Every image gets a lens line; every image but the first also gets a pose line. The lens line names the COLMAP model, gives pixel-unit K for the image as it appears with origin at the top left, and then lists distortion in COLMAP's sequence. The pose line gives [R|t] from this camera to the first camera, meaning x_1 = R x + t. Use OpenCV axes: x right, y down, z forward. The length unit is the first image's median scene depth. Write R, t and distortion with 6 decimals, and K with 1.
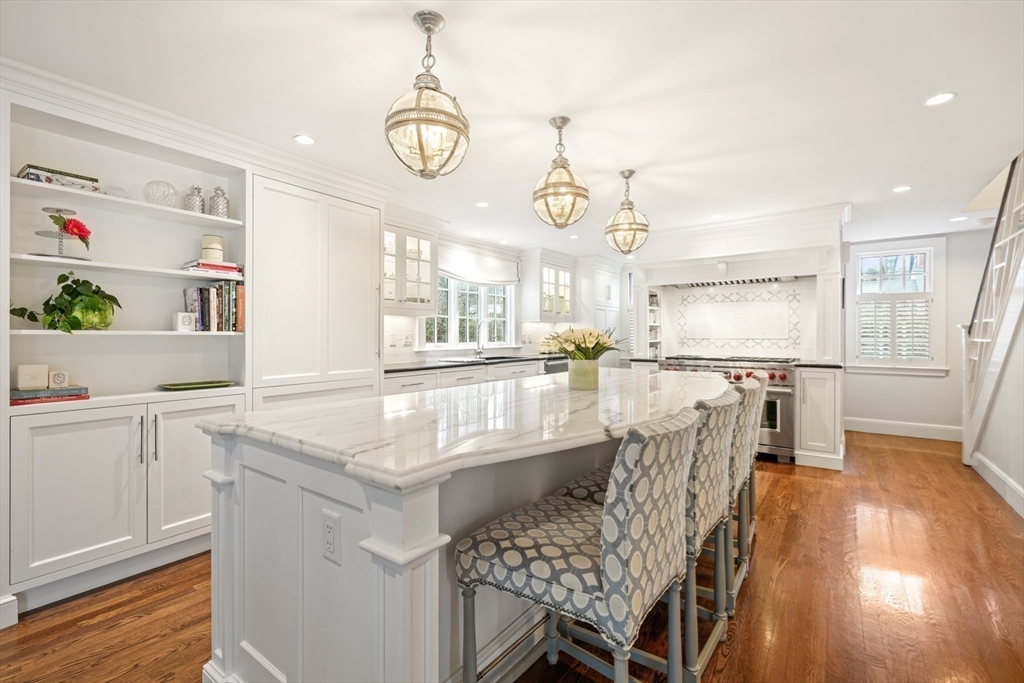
lens RADIAL K [[441.4, 0, 504.2], [0, 441.4, 337.0], [0, 0, 1]] dist [-0.007490, 0.003082]
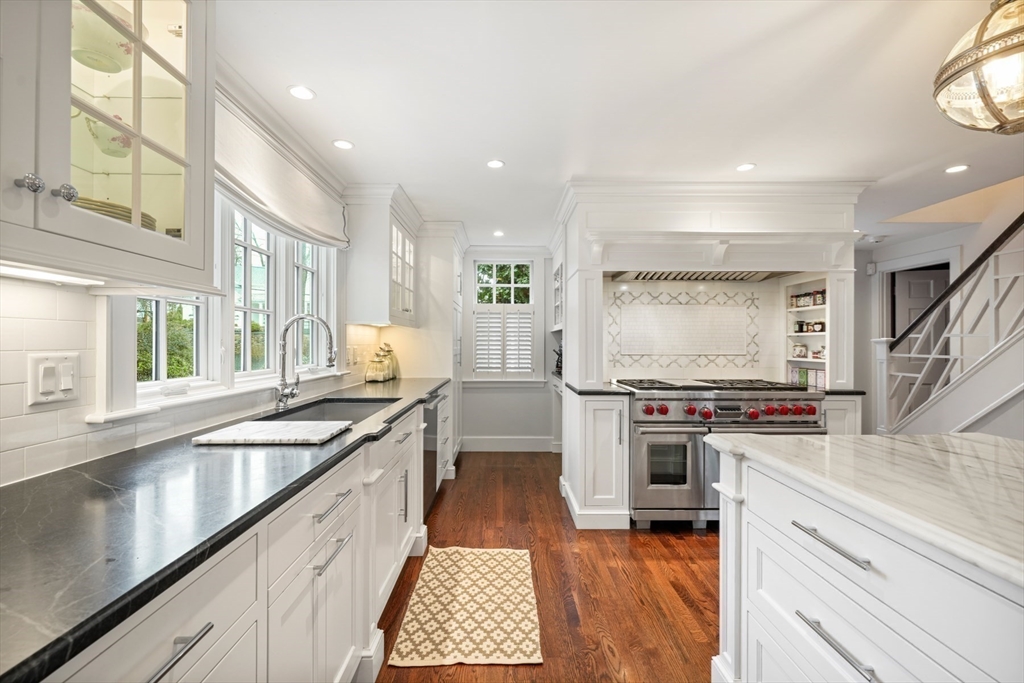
lens RADIAL K [[441.4, 0, 504.9], [0, 441.4, 341.7], [0, 0, 1]] dist [-0.007490, 0.003082]
pose [[0.798694, 0.003998, 0.601724, -0.232982], [-0.000408, 0.999981, -0.006102, -0.020292], [-0.601737, 0.004628, 0.798681, 0.912241]]
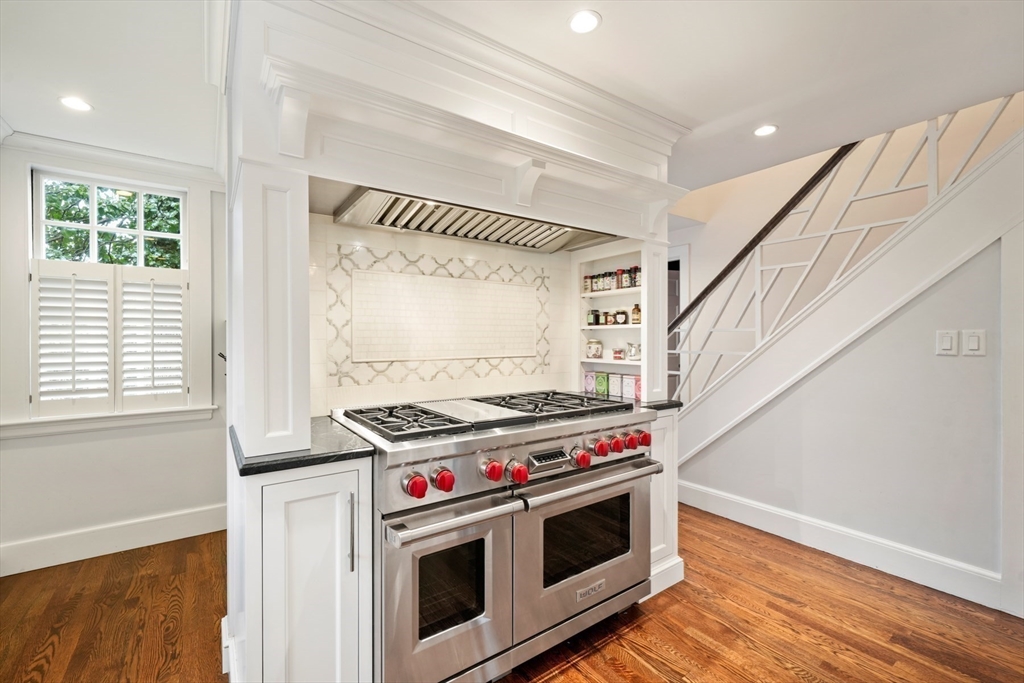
lens RADIAL K [[441.4, 0, 516.3], [0, 441.4, 337.1], [0, 0, 1]] dist [-0.007490, 0.003082]
pose [[0.303221, 0.001904, 0.952918, 0.167470], [0.006120, 0.999973, -0.003946, -0.024984], [-0.952901, 0.007028, 0.303201, 1.230716]]
